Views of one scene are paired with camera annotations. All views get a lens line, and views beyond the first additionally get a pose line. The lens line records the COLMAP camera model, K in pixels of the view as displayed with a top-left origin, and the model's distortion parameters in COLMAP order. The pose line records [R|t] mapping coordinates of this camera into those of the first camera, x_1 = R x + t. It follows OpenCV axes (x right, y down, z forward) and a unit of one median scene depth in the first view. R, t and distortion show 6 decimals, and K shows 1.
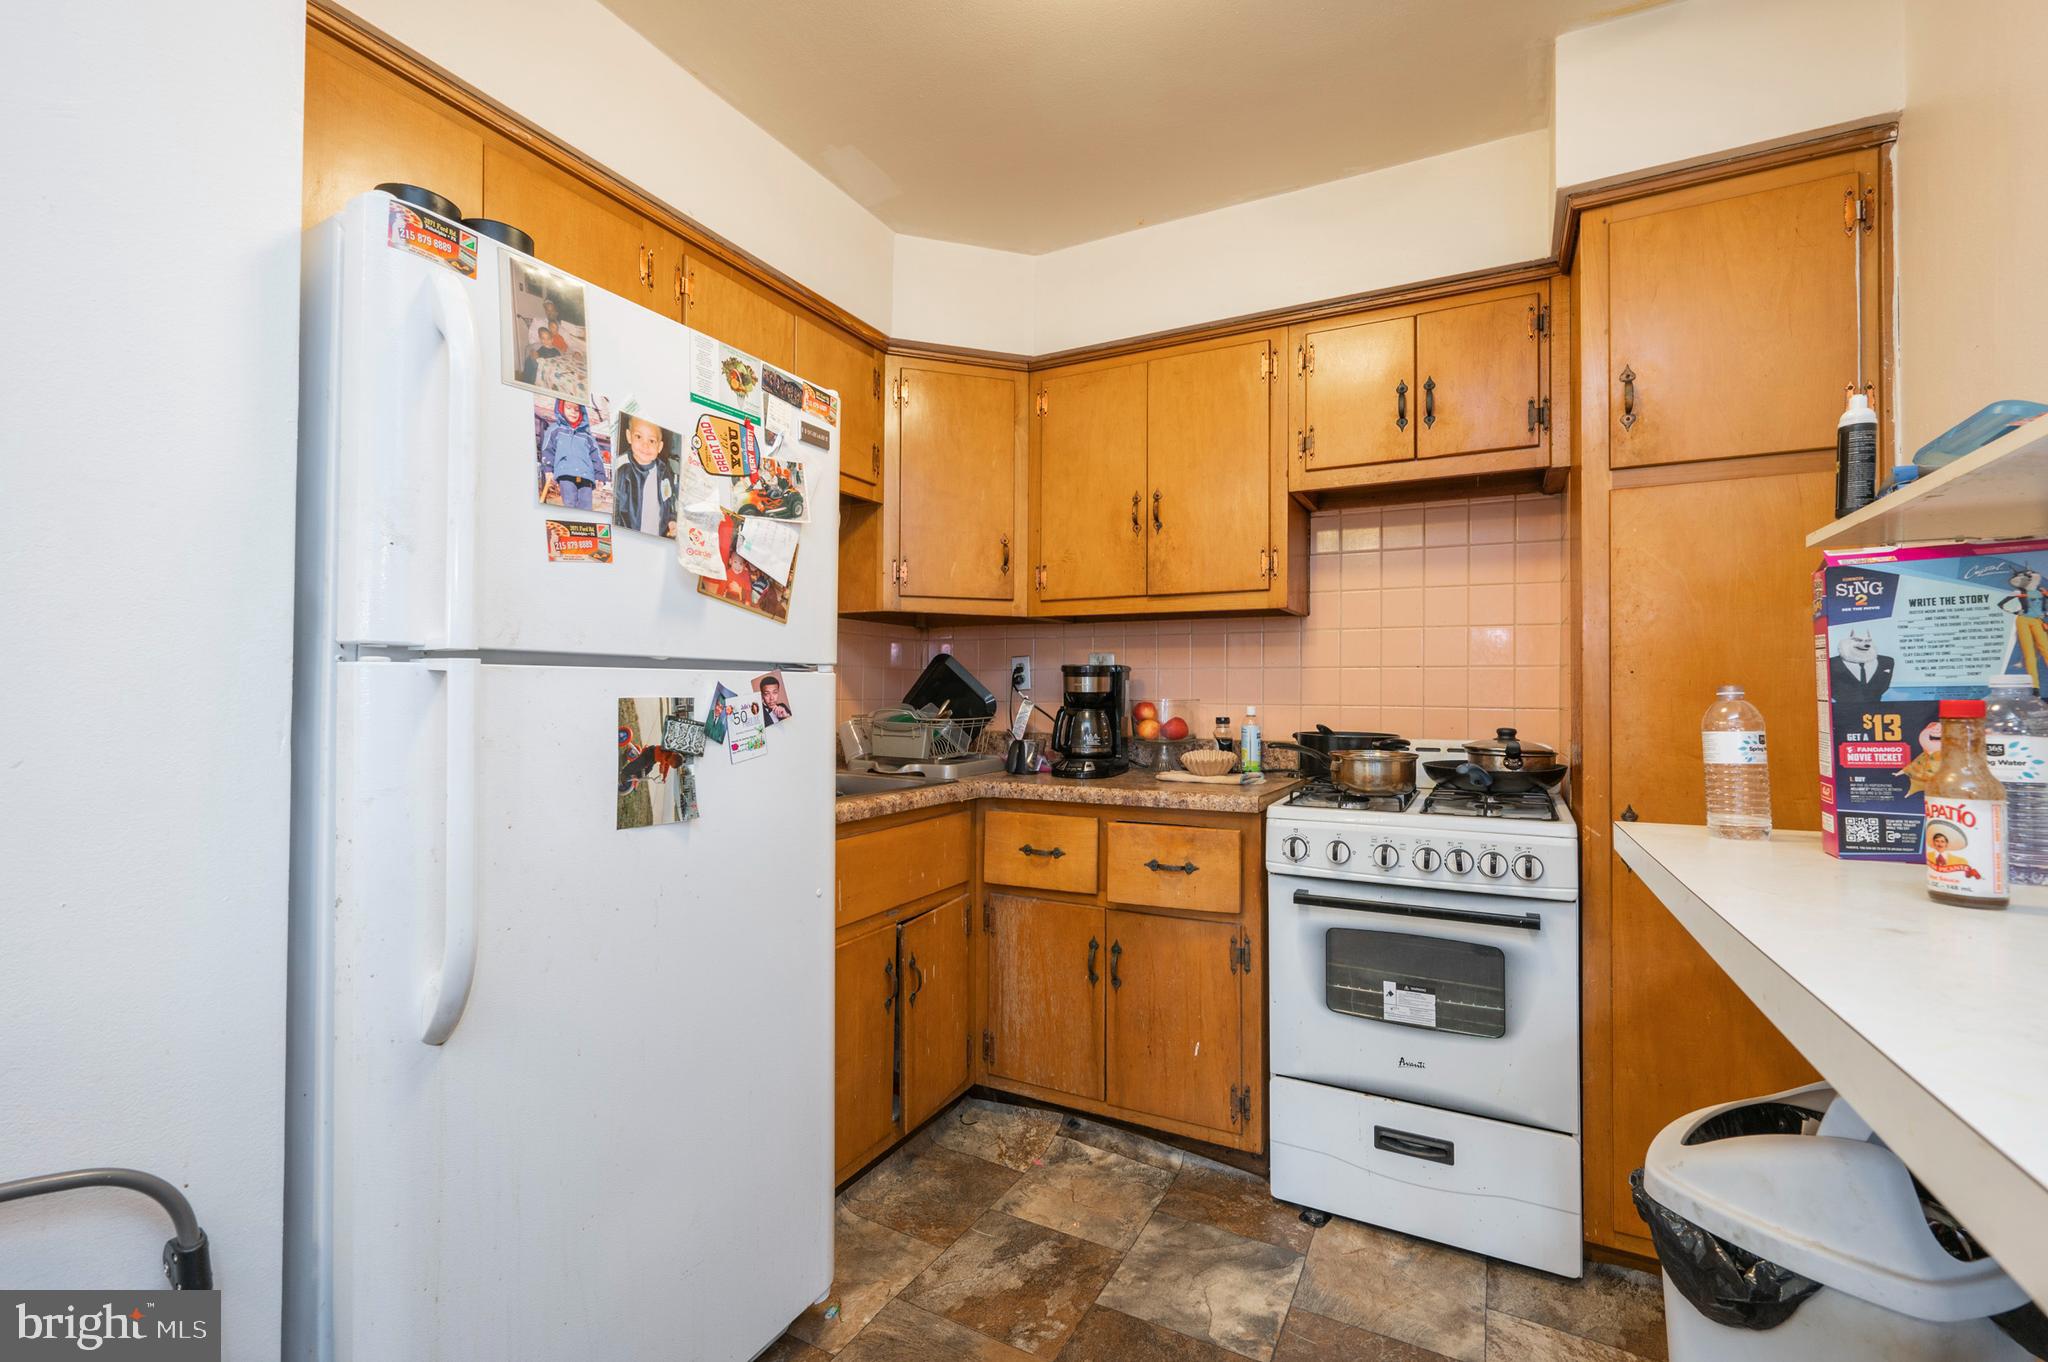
lens RADIAL K [[907.0, 0, 1002.9], [0, 907.0, 680.1], [0, 0, 1]] dist [-0.001744, -0.000134]
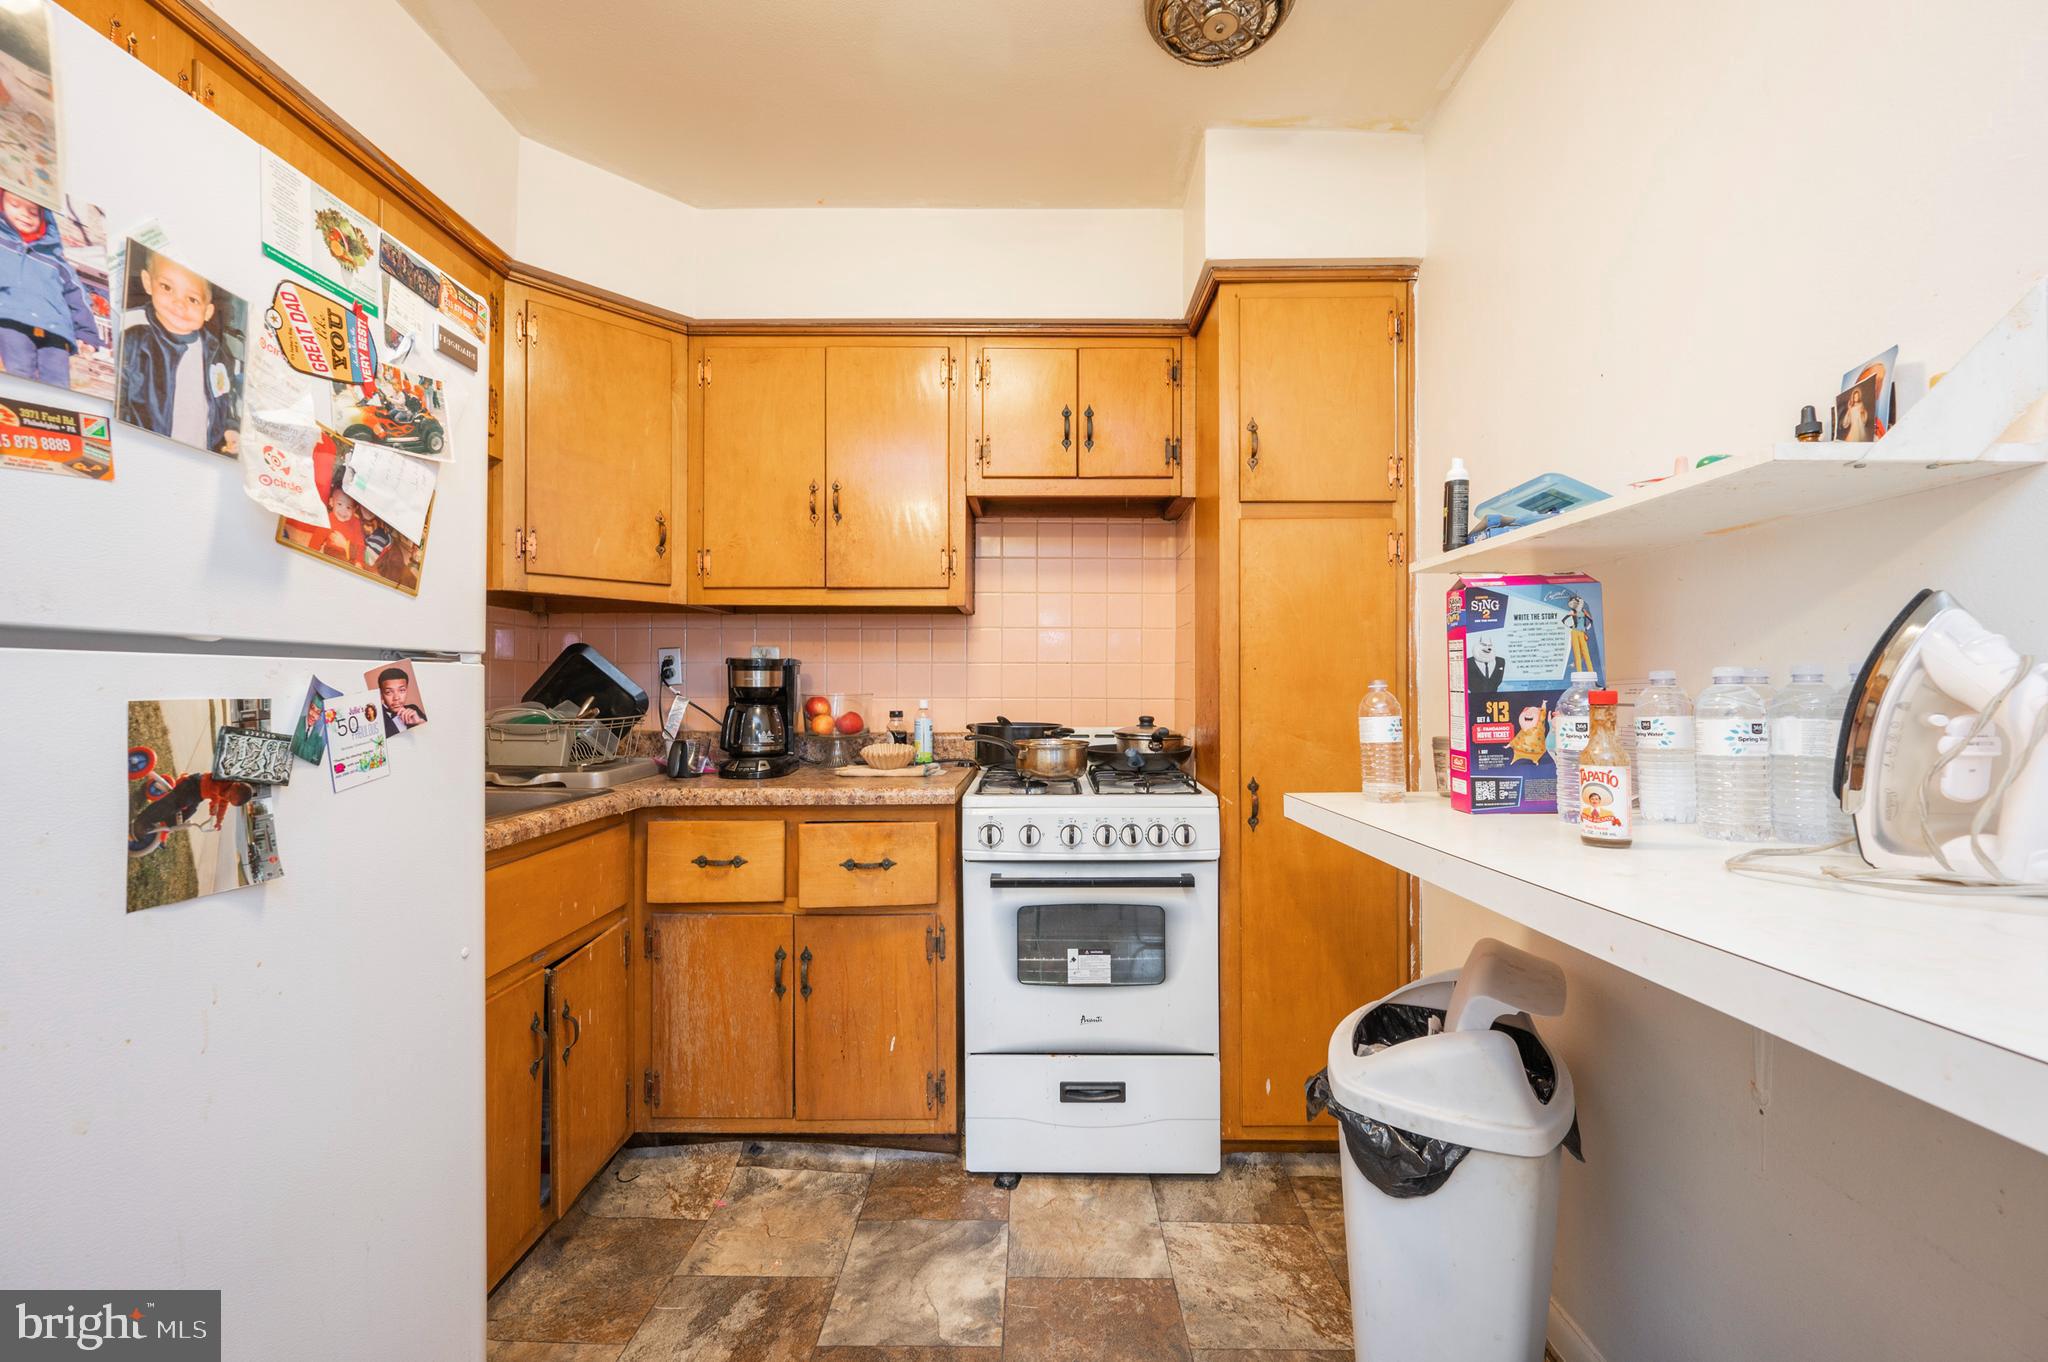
lens RADIAL K [[832.6, 0, 1019.1], [0, 832.6, 681.8], [0, 0, 1]] dist [-0.001113, -0.000032]
pose [[0.877348, -0.001889, 0.479851, -0.110880], [-0.002286, 0.999964, 0.008115, 0.000400], [-0.479849, -0.008216, 0.877313, 0.142369]]
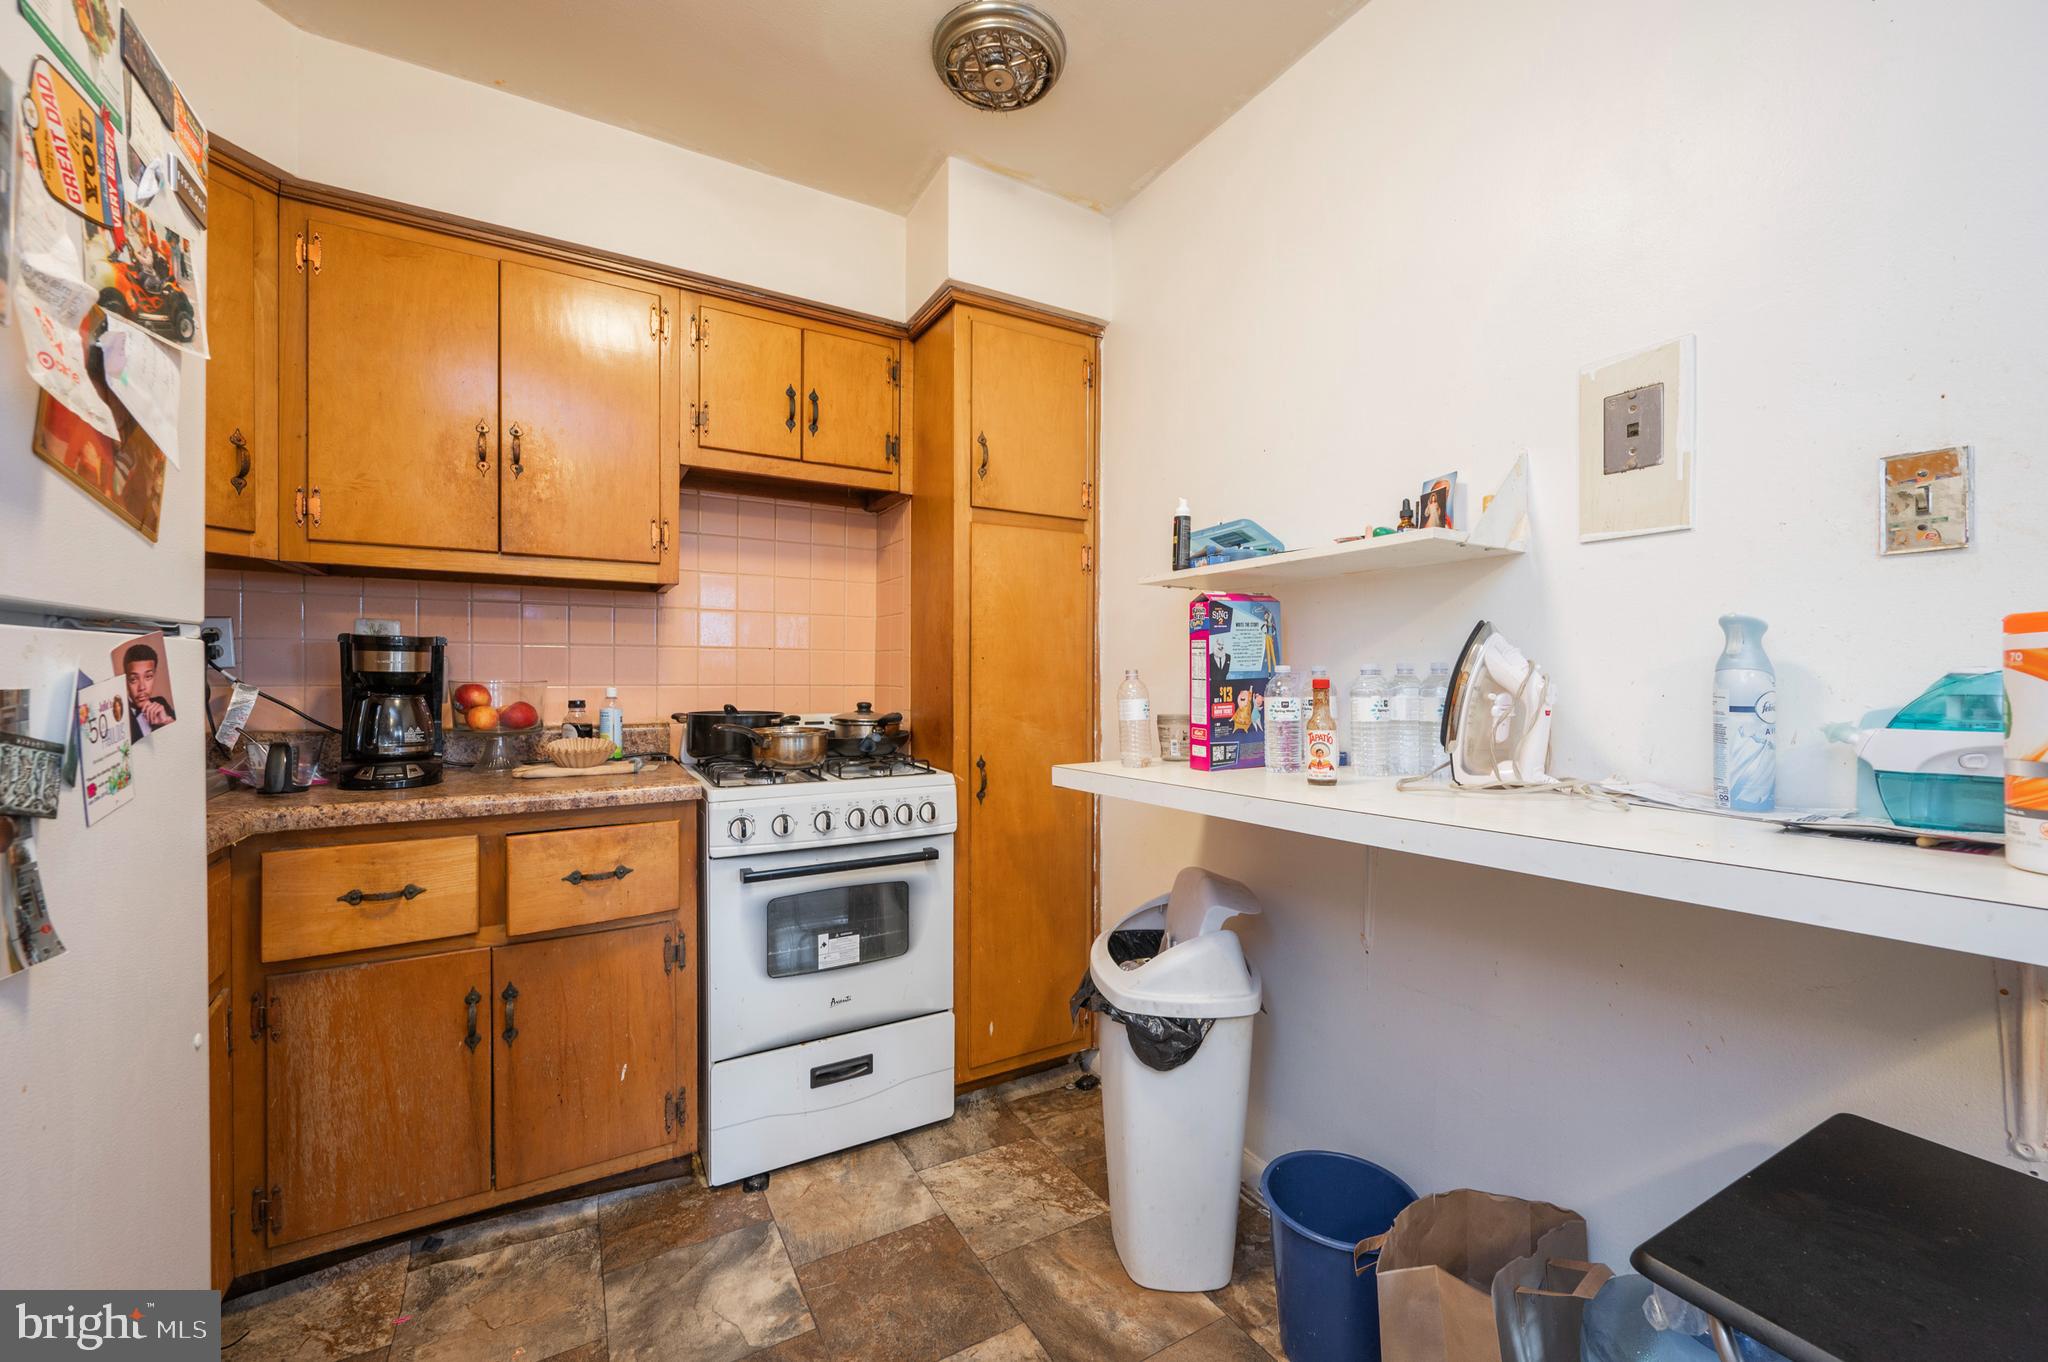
lens RADIAL K [[854.1, 0, 1024.0], [0, 854.1, 681.0], [0, 0, 1]] dist [-0.001392, 0.000385]
pose [[0.490707, -0.009438, 0.871273, -0.346234], [-0.014477, 0.999715, 0.018983, 0.000236], [-0.871204, -0.021928, 0.490431, 0.272348]]
